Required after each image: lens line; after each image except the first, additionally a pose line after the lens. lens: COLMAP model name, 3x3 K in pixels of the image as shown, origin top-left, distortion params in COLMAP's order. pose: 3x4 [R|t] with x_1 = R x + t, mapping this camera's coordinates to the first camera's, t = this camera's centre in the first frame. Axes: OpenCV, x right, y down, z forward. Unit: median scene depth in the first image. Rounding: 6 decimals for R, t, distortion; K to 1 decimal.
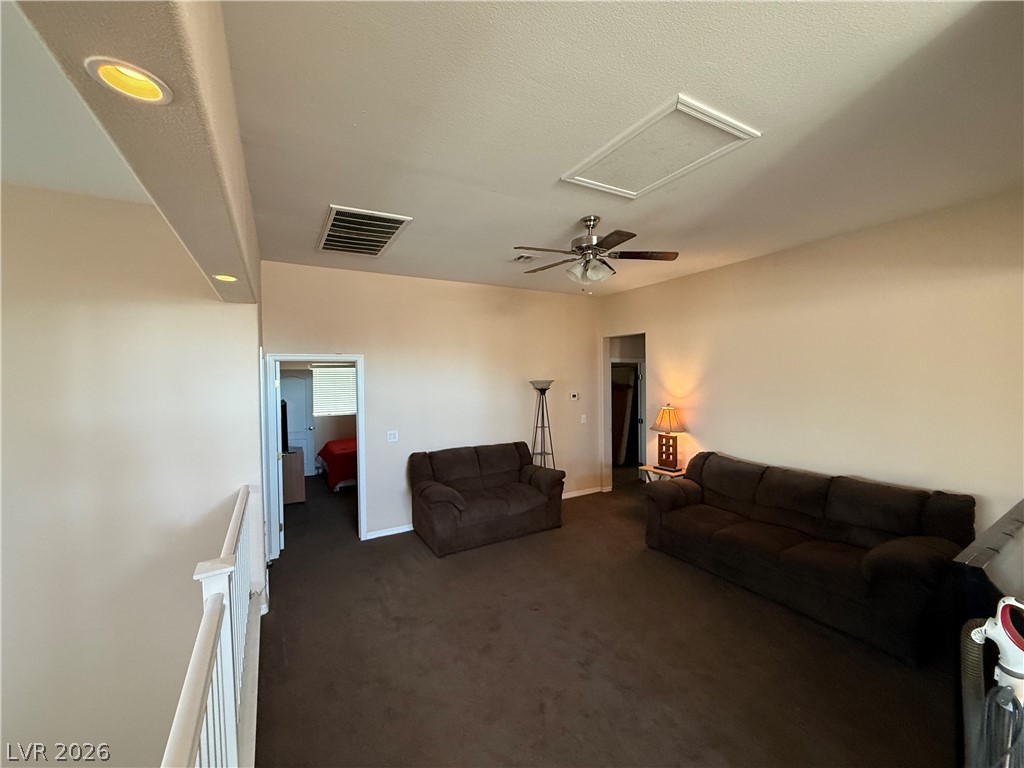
lens RADIAL K [[404.1, 0, 512.0], [0, 404.1, 384.0], [0, 0, 1]] dist [0.000268, -0.000152]
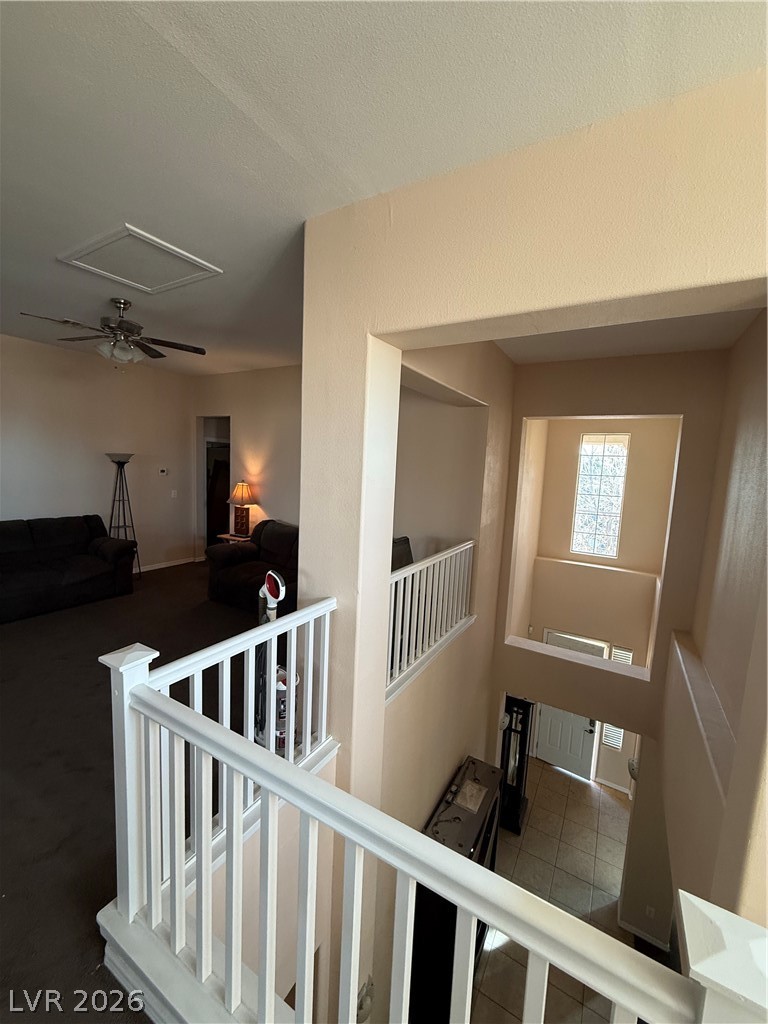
lens RADIAL K [[404.1, 0, 385.7], [0, 404.1, 509.6], [0, 0, 1]] dist [0.000268, -0.000152]
pose [[0.875302, -0.002241, 0.483572, 0.180308], [-0.047259, 0.994806, 0.090153, 0.008815], [-0.481262, -0.101764, 0.870649, -0.208729]]
